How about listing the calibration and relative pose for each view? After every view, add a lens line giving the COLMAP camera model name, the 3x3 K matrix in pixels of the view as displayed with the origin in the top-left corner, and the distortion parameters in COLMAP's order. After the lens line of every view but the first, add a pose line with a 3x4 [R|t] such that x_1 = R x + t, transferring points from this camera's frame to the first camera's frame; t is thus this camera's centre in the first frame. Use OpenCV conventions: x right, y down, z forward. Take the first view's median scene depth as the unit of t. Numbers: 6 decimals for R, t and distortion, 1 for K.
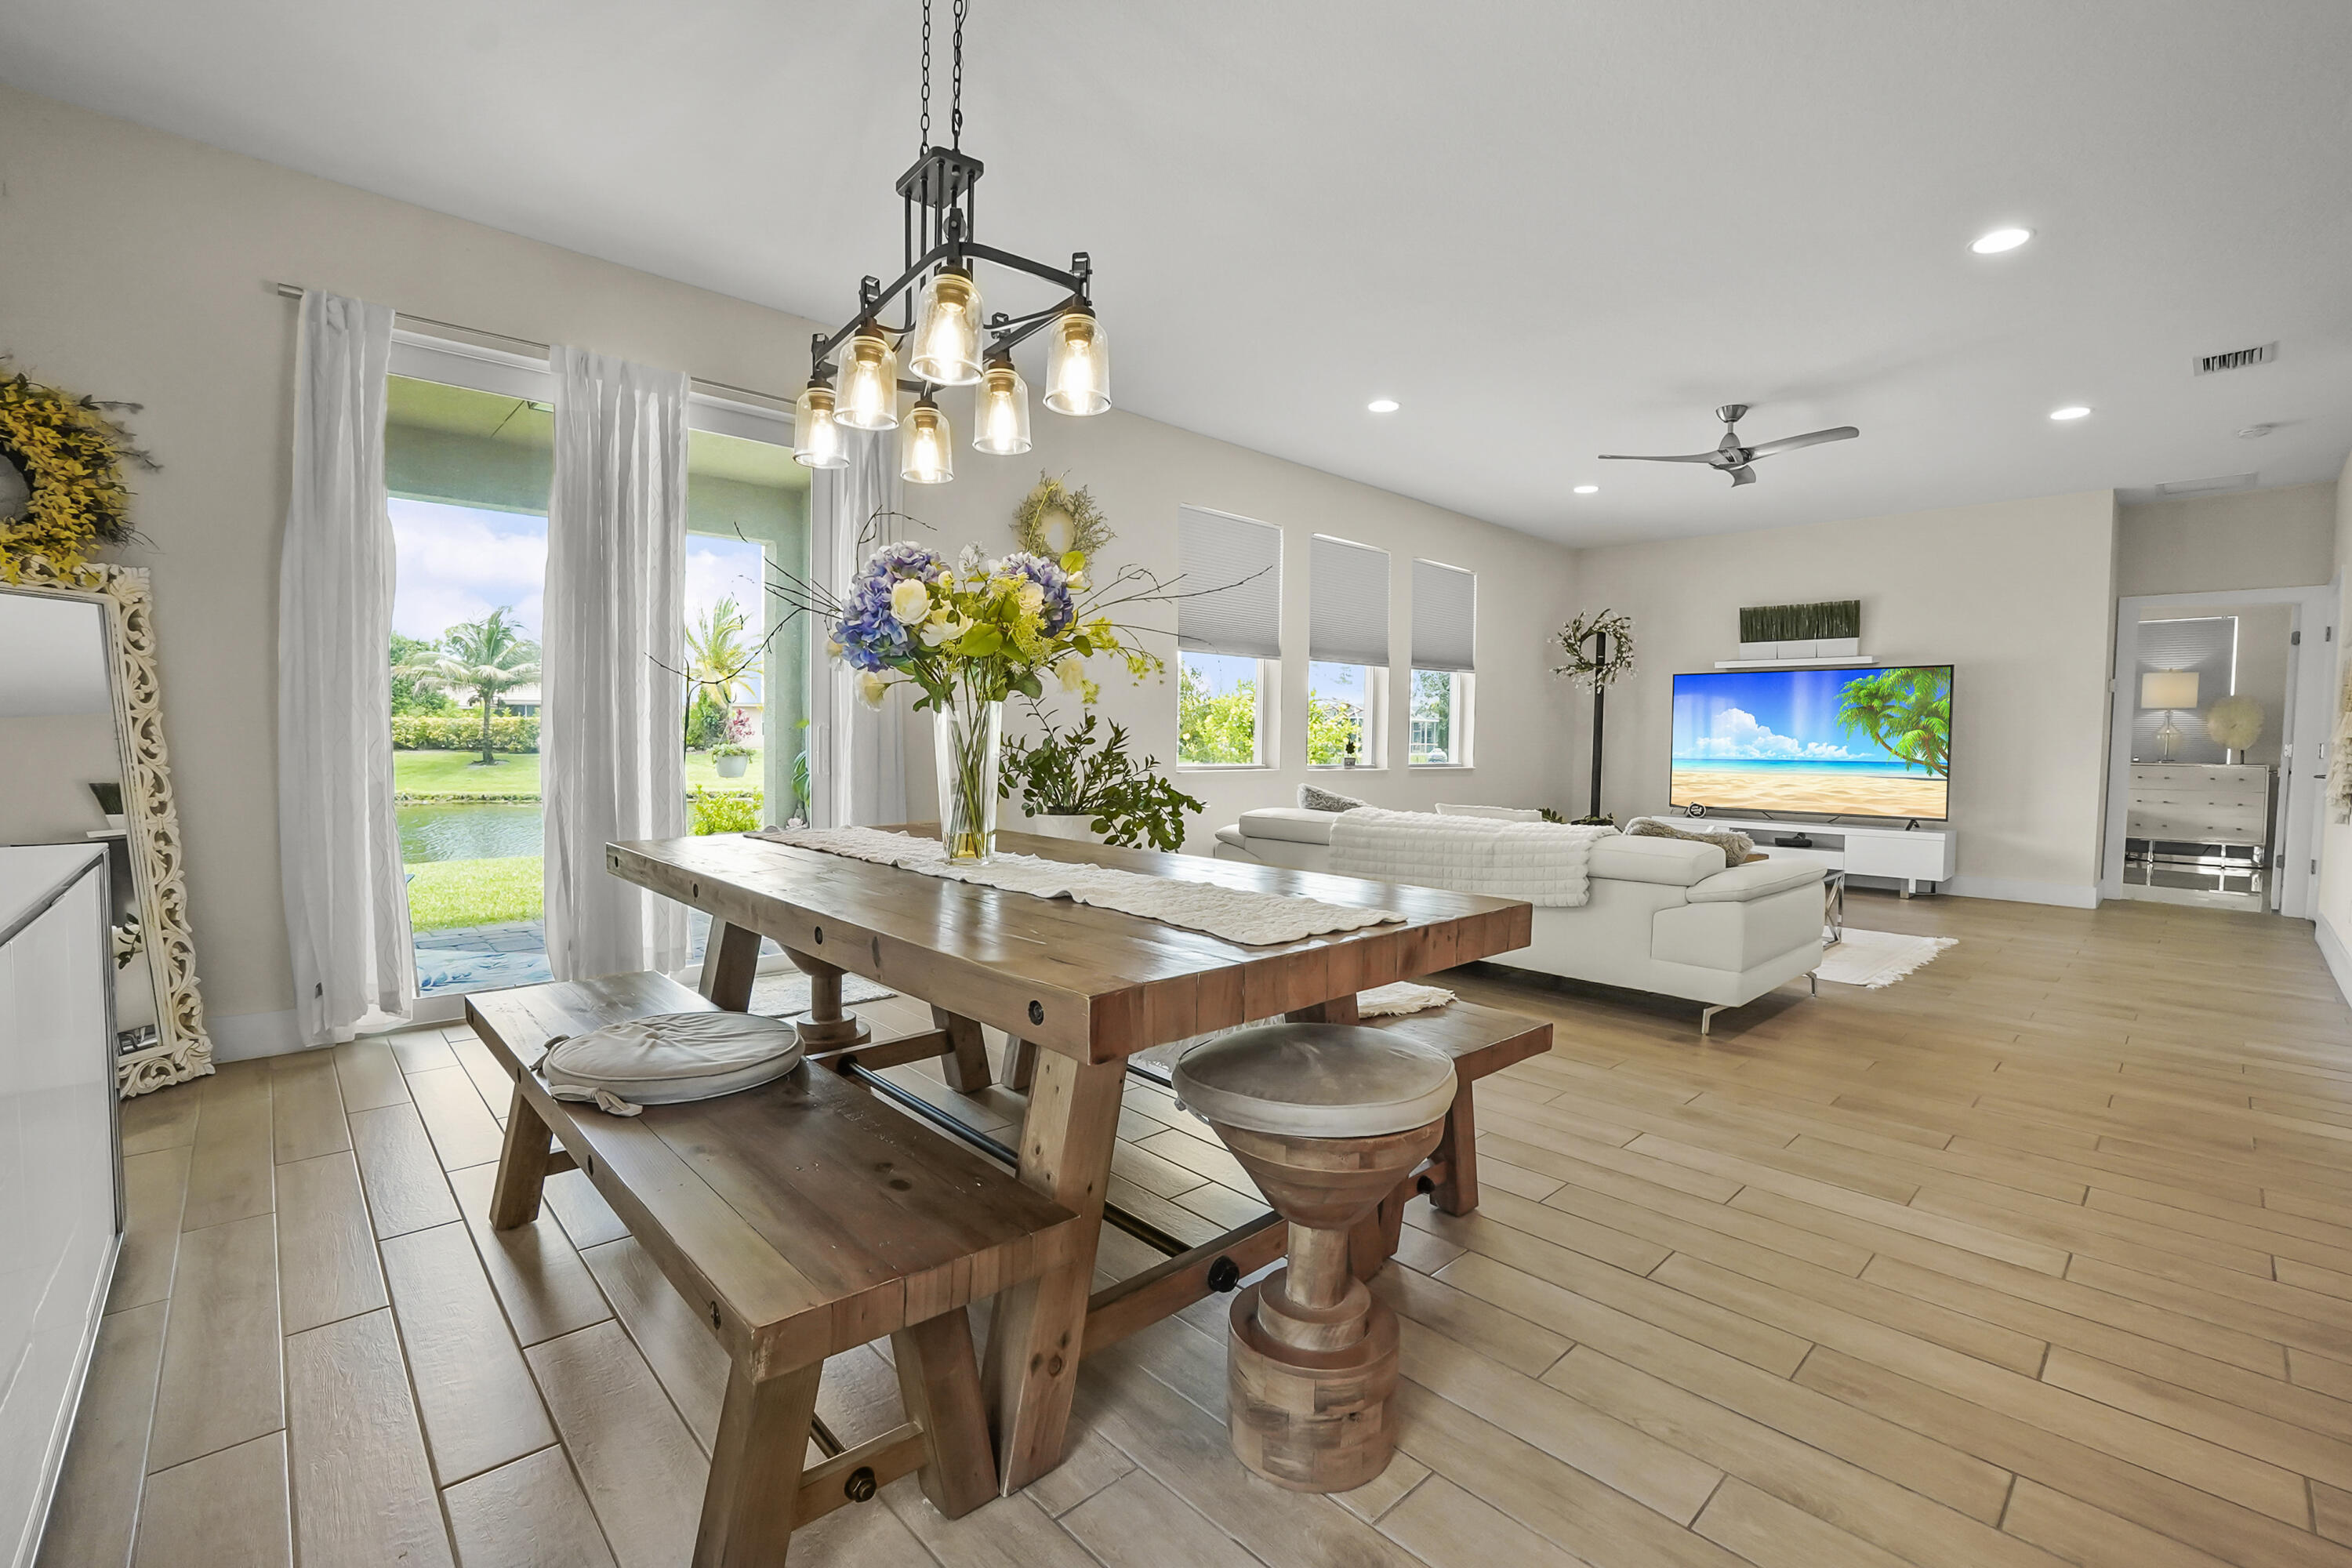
lens RADIAL K [[1030.1, 0, 1176.0], [0, 1030.1, 784.0], [0, 0, 1]] dist [-0.058543, 0.016007]
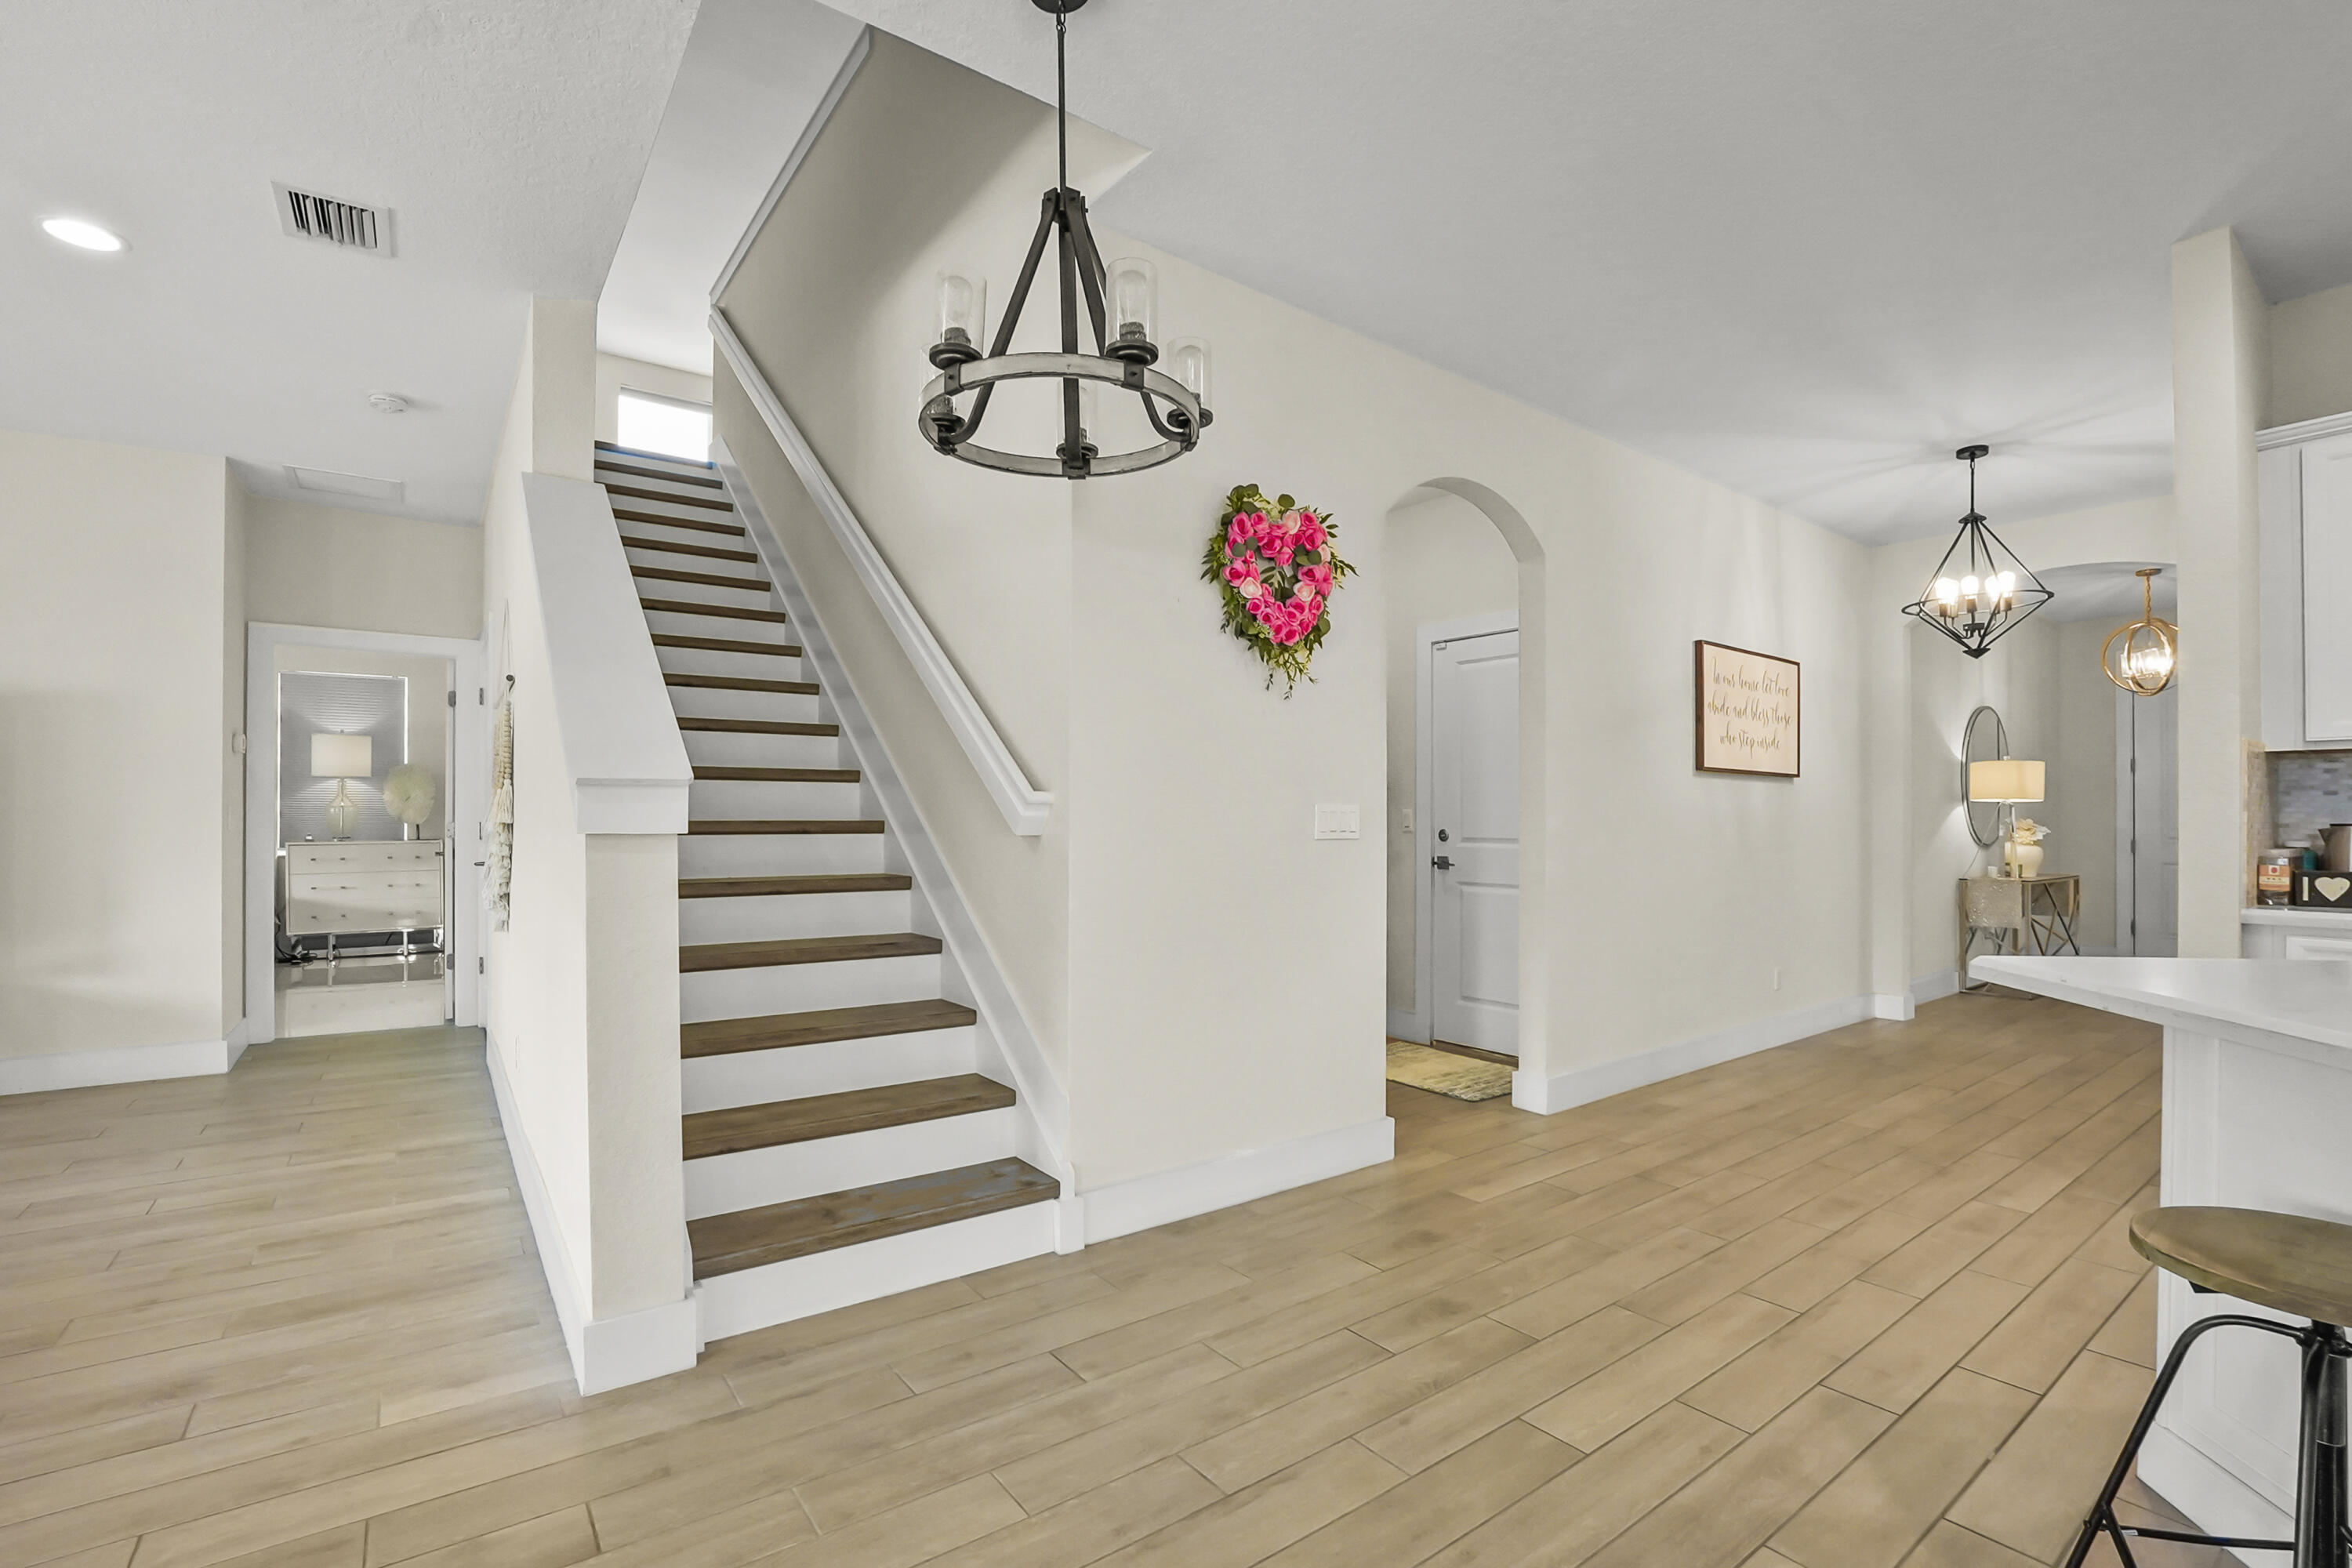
lens RADIAL K [[1037.1, 0, 1174.8], [0, 1037.1, 827.8], [0, 0, 1]] dist [-0.036863, 0.000039]
pose [[0.123501, -0.021716, 0.992107, 0.324930], [0.042848, 0.998945, 0.016532, -0.023161], [-0.991419, 0.040468, 0.124301, 0.257928]]
